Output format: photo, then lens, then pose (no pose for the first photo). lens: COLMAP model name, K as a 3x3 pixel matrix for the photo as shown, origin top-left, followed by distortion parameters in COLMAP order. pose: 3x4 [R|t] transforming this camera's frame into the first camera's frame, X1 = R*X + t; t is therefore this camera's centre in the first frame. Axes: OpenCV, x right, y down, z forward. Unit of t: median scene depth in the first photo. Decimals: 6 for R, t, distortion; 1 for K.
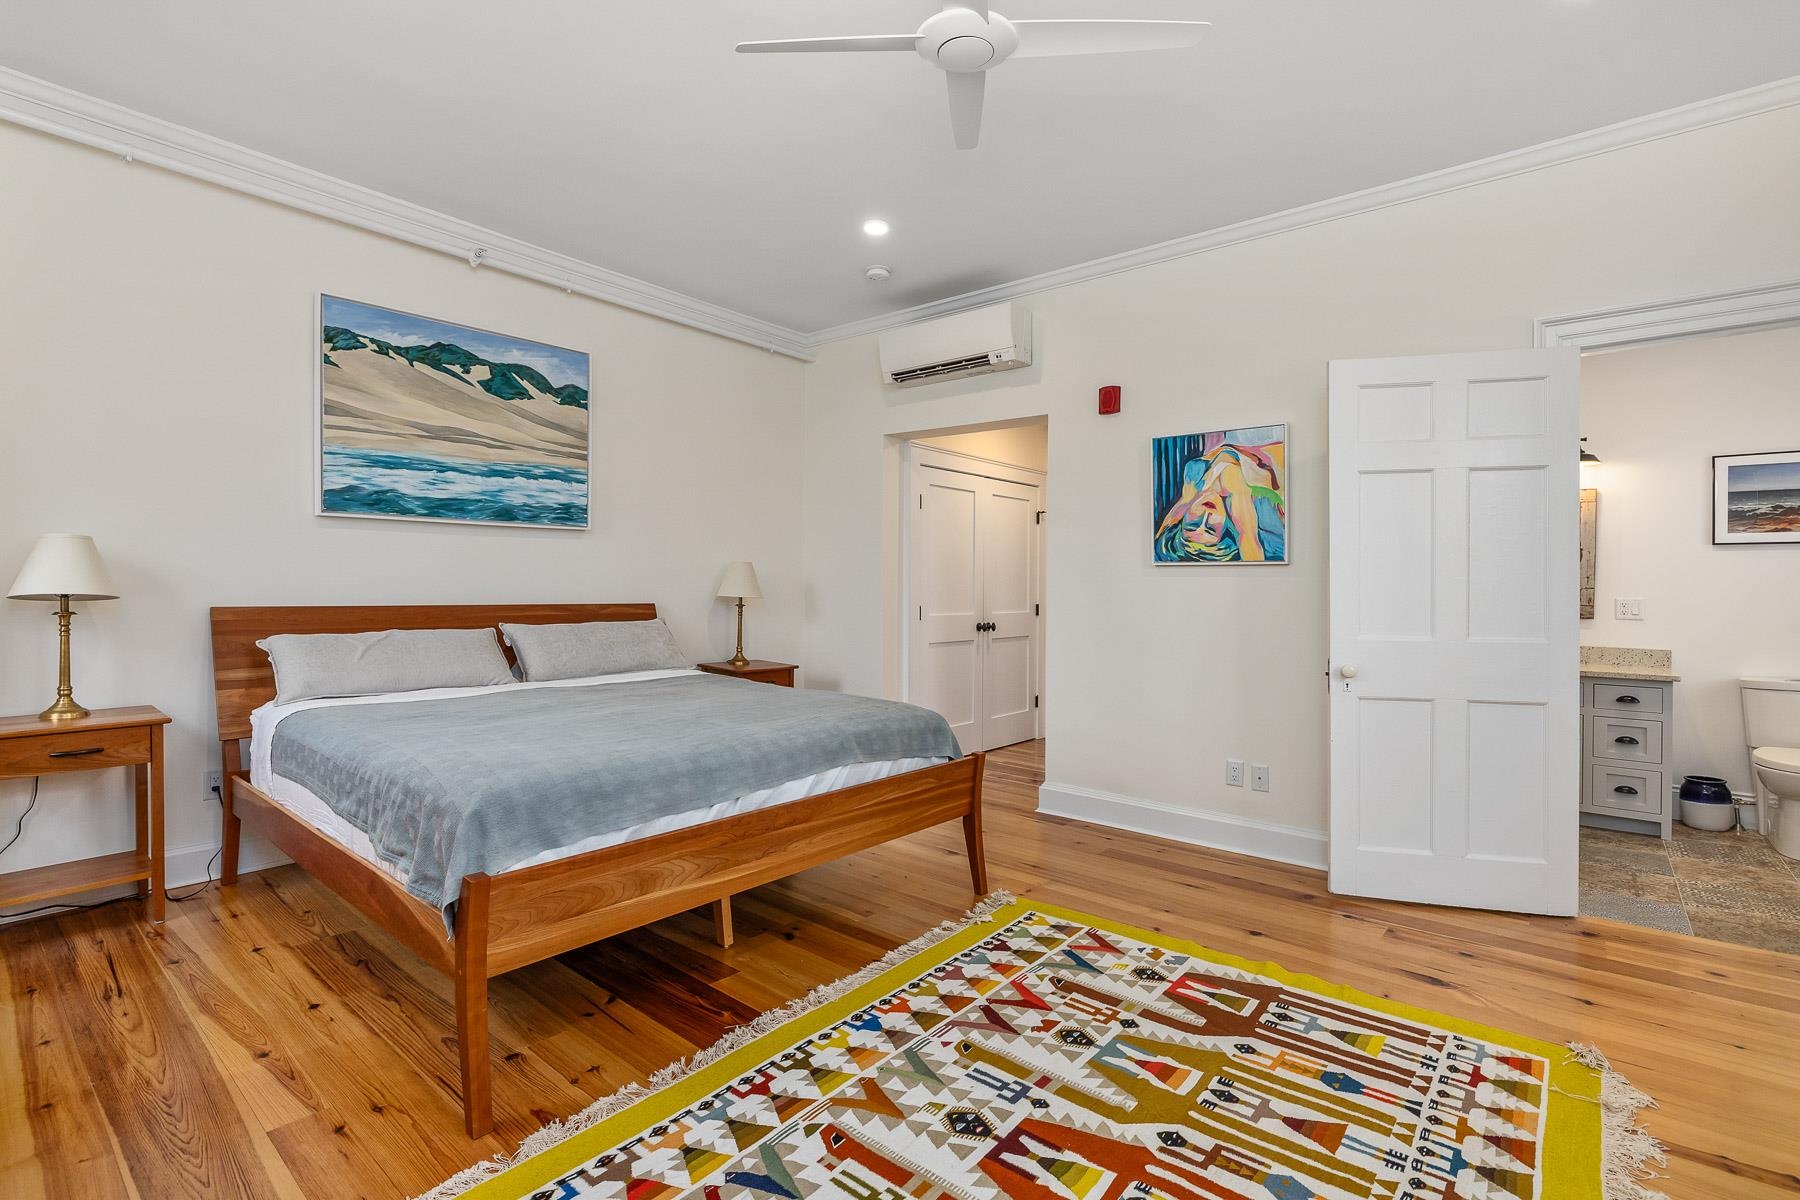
lens RADIAL K [[832.7, 0, 900.8], [0, 832.7, 591.4], [0, 0, 1]] dist [-0.011944, 0.001576]
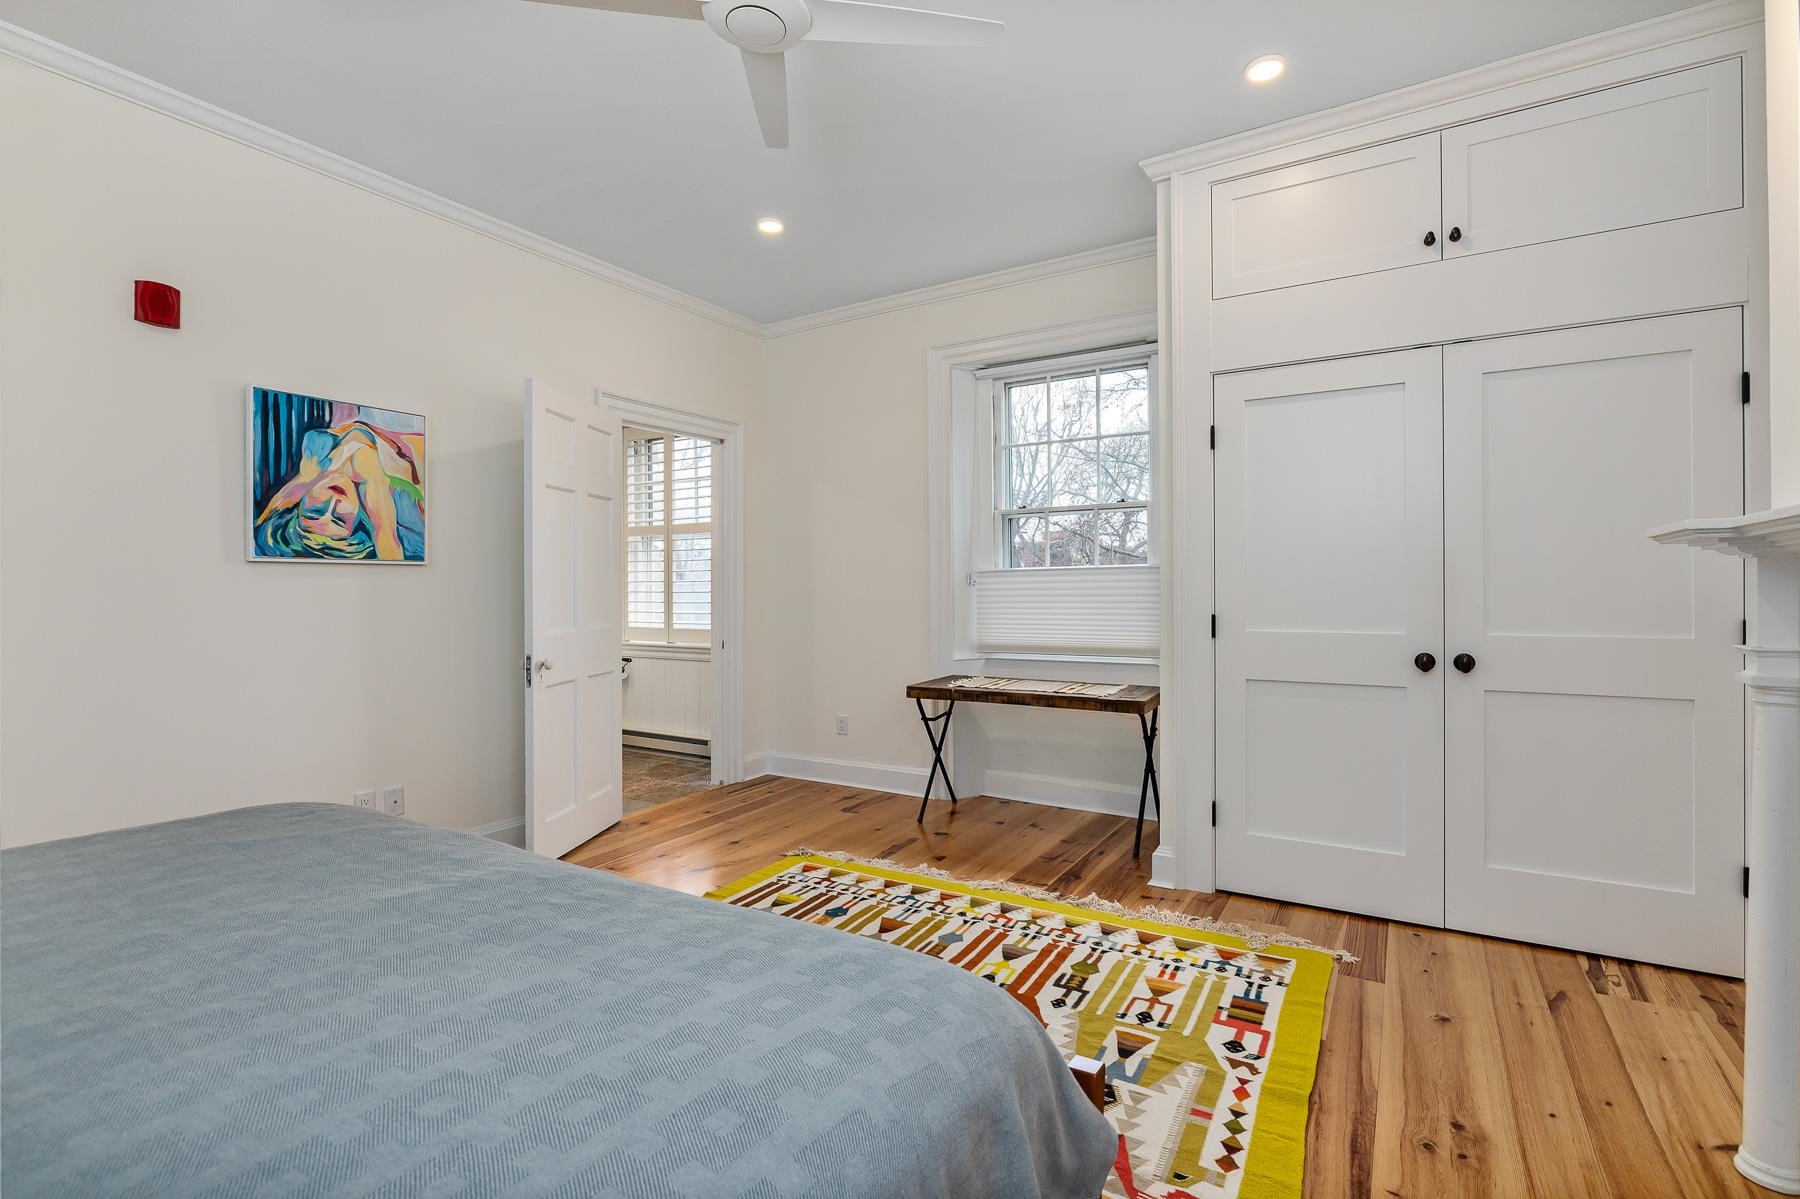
lens RADIAL K [[832.7, 0, 895.3], [0, 832.7, 589.4], [0, 0, 1]] dist [-0.011944, 0.001576]
pose [[-0.140391, -0.010970, 0.990035, -0.696614], [0.010702, 0.999863, 0.012596, -0.013803], [-0.990038, 0.012364, -0.140255, 0.771244]]
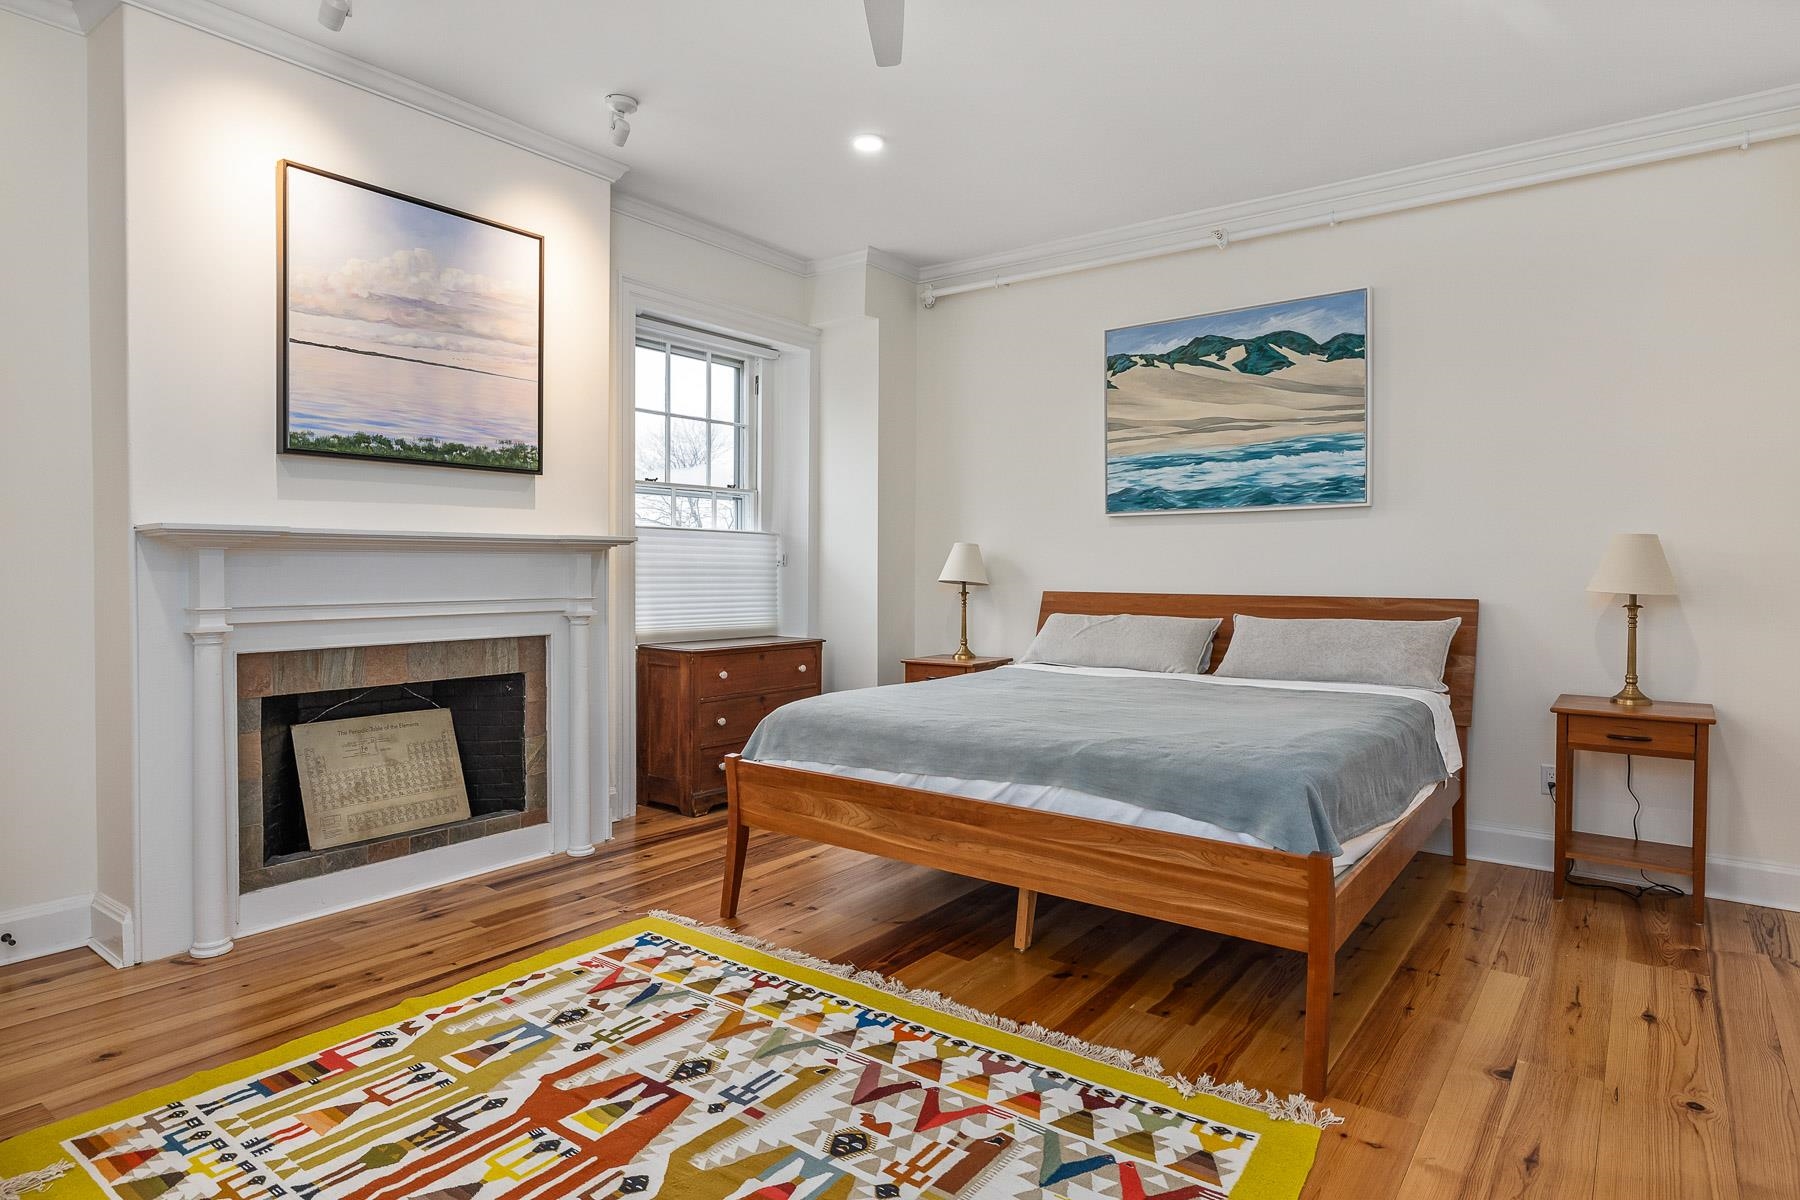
lens RADIAL K [[993.8, 0, 901.4], [0, 993.8, 594.3], [0, 0, 1]] dist [0.001096, -0.003297]
pose [[0.055975, 0.013436, -0.998342, 0.879886], [-0.009488, 0.999871, 0.012925, 0.006001], [0.998387, 0.008749, 0.056095, 0.765291]]
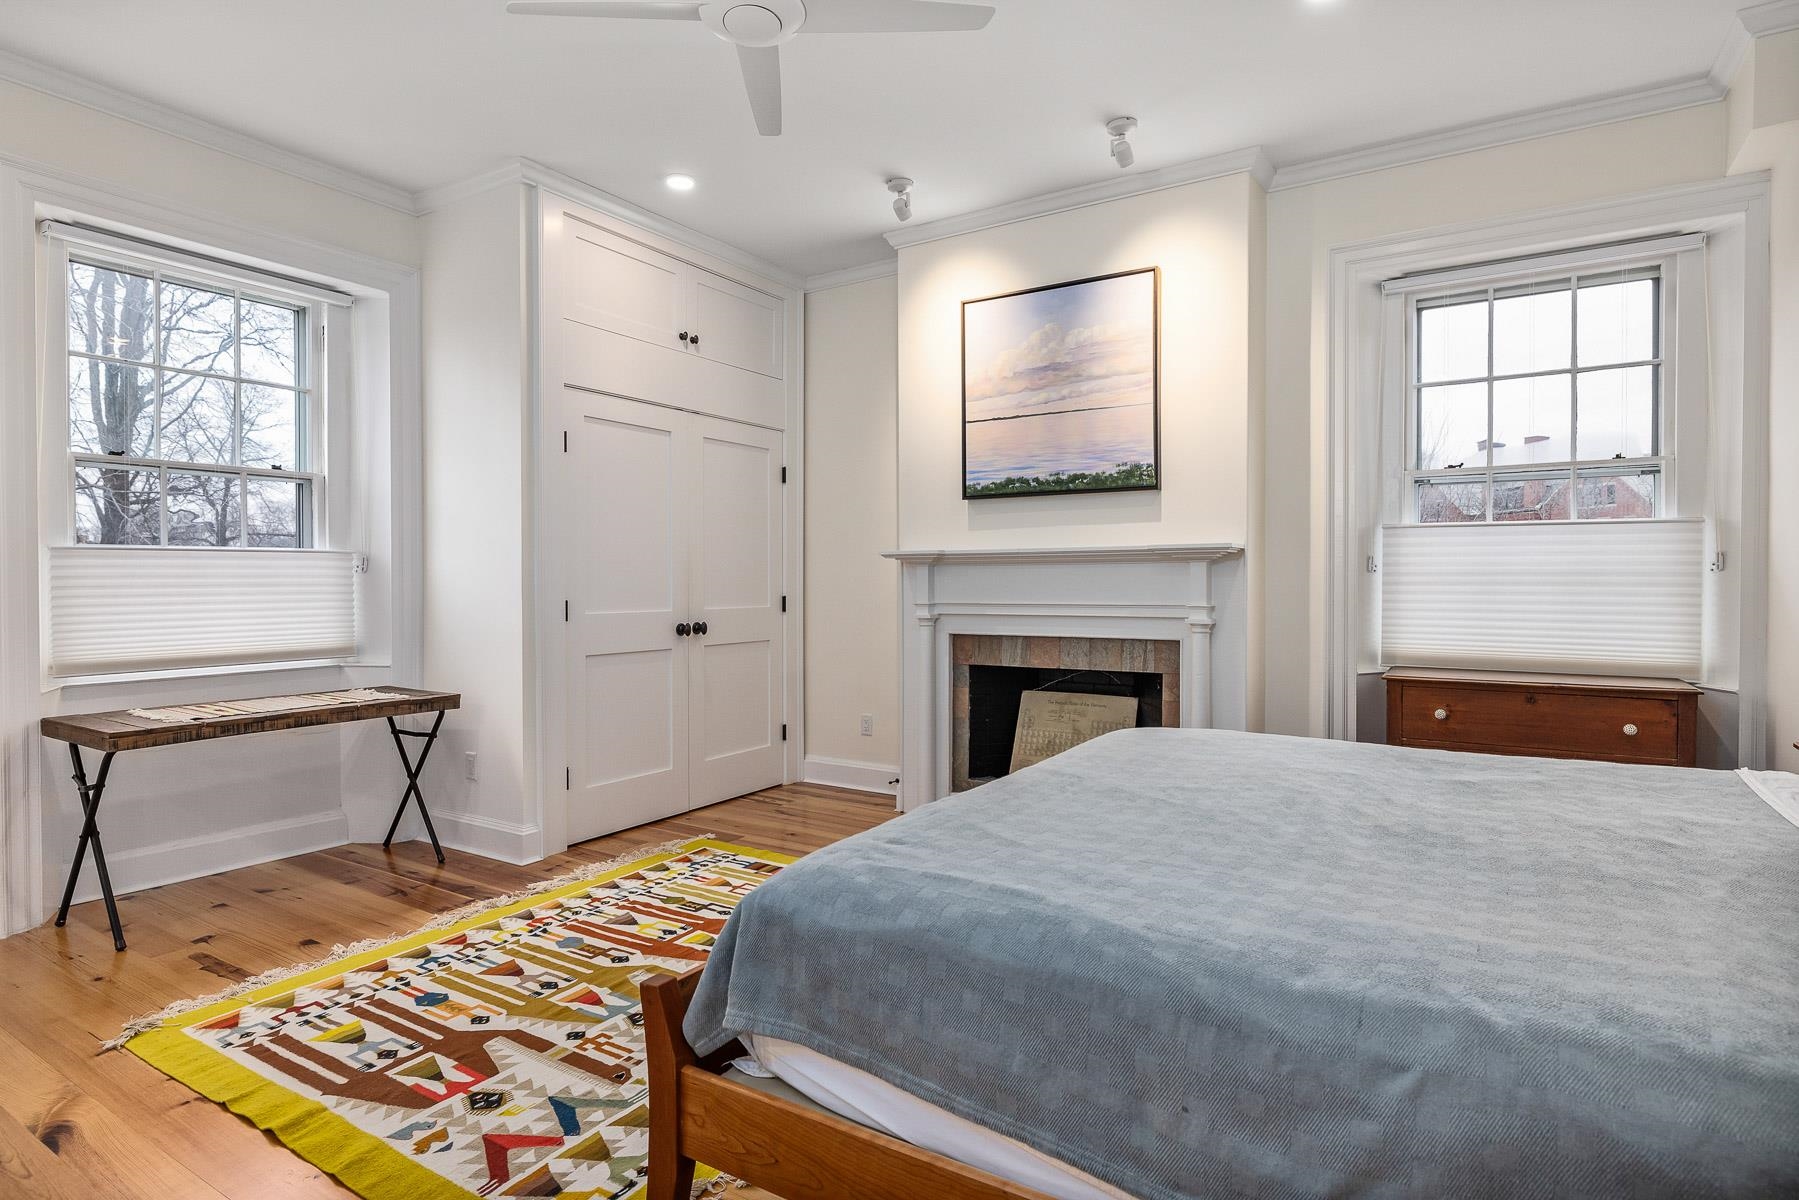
lens RADIAL K [[955.9, 0, 909.0], [0, 955.9, 598.9], [0, 0, 1]] dist [-0.008201, 0.004200]
pose [[-0.989375, -0.007553, -0.145187, 0.048971], [-0.011227, 0.999637, 0.024500, -0.005060], [0.144949, 0.025870, -0.989101, 1.684979]]
